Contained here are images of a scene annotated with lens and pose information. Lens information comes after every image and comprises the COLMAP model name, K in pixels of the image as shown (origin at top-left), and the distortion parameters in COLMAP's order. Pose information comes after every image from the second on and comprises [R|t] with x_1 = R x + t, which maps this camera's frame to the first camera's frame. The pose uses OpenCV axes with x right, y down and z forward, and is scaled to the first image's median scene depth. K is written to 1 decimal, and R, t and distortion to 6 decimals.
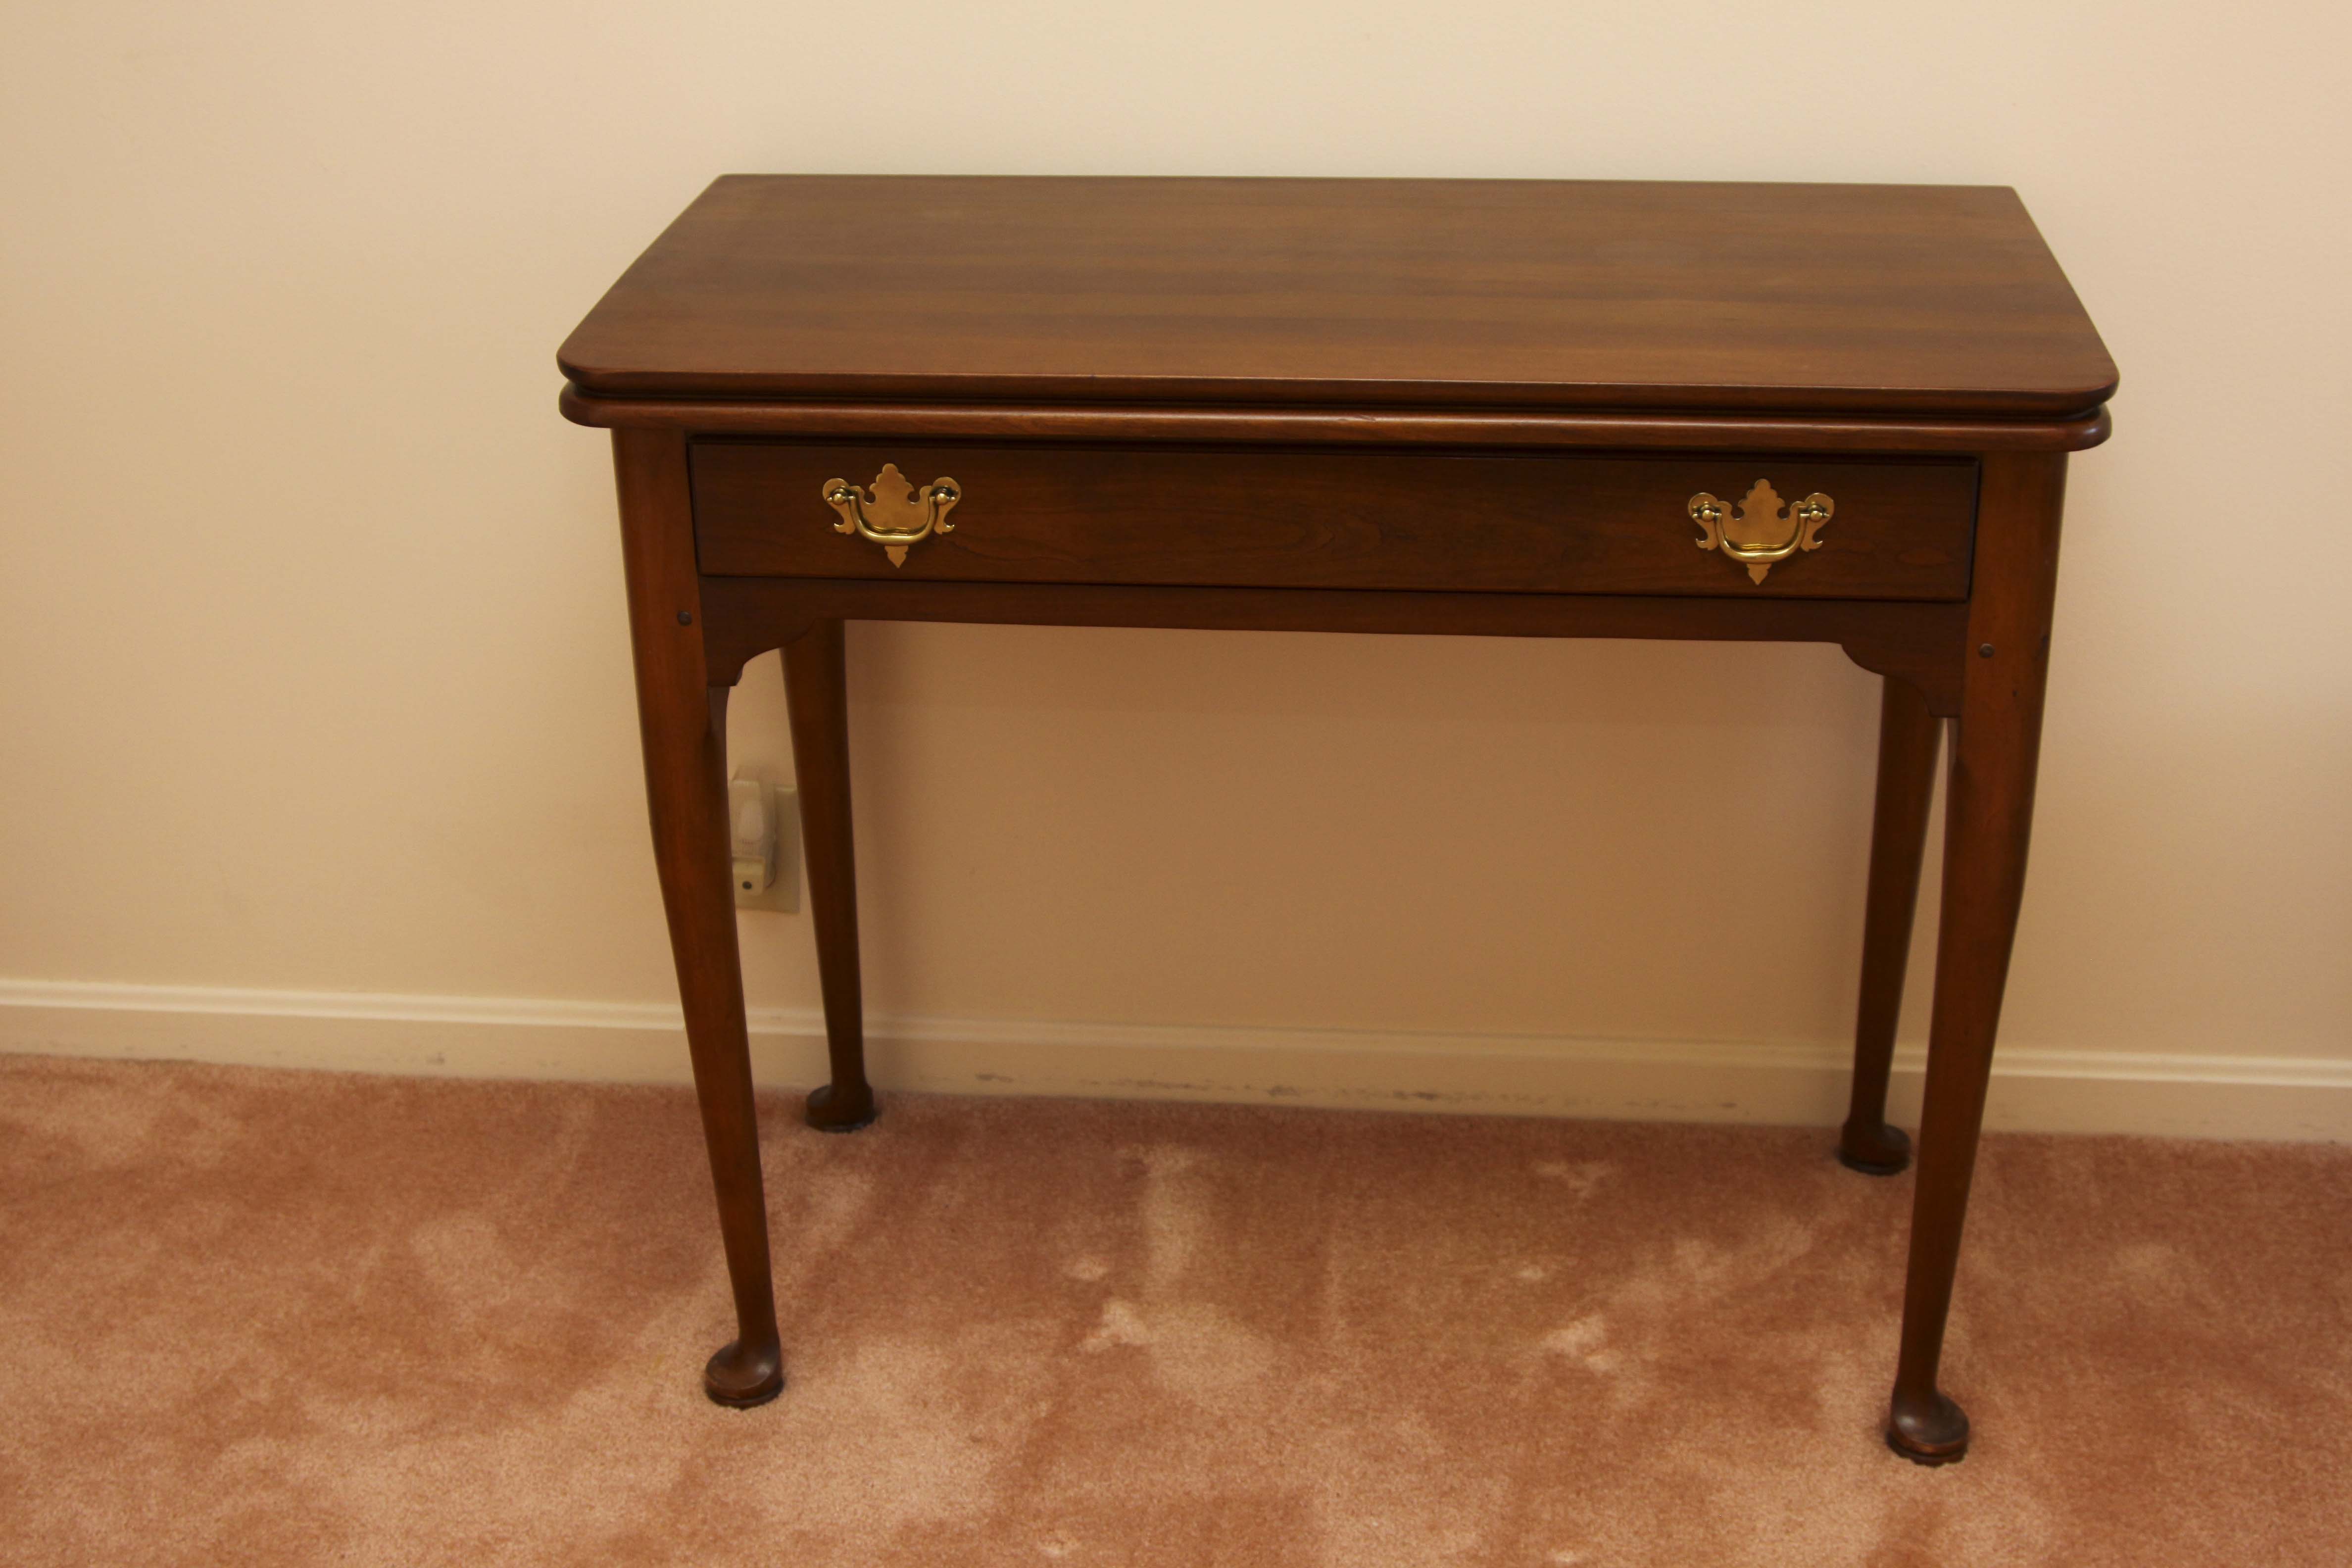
lens RADIAL K [[3247.7, 0, 1183.0], [0, 3247.7, 796.6], [0, 0, 1]] dist [-0.030552, 0.000000]
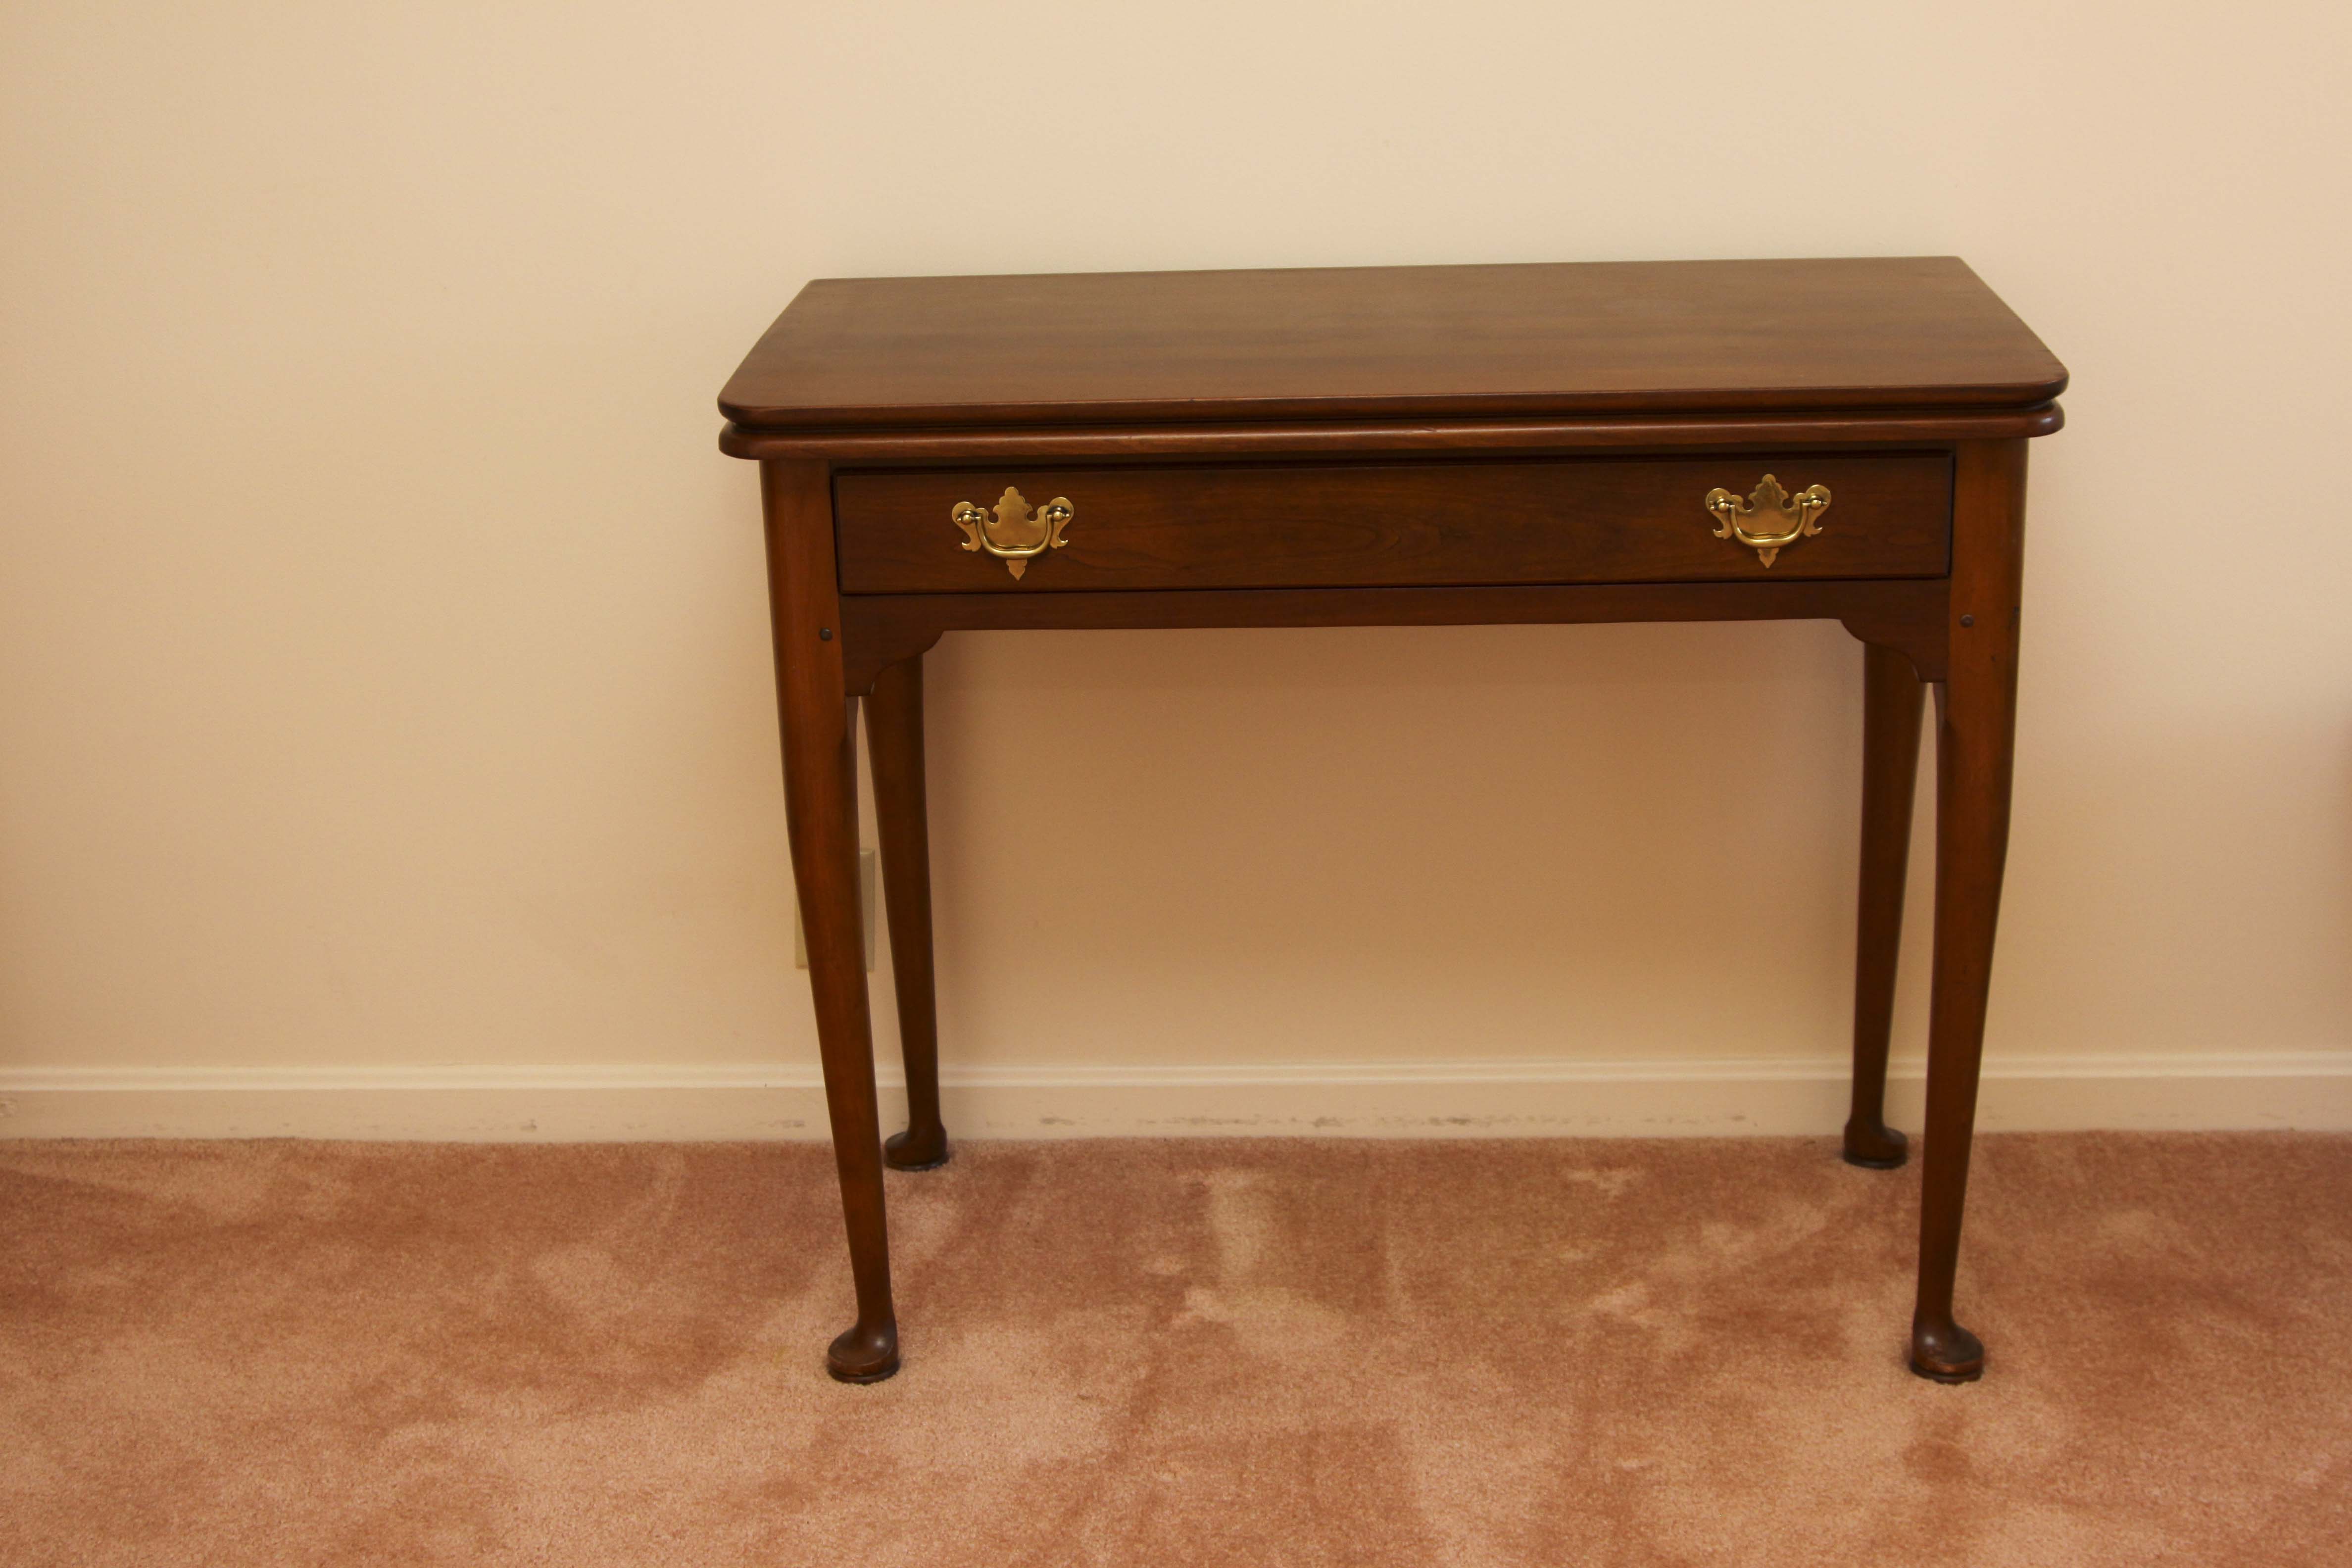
lens RADIAL K [[3463.7, 0, 1184.2], [0, 3463.7, 781.6], [0, 0, 1]] dist [-0.004602, 0.000000]
pose [[0.998673, -0.028721, 0.042756, -0.077394], [0.033018, 0.994087, -0.103448, 0.118627], [-0.039532, 0.104722, 0.993716, -0.190571]]
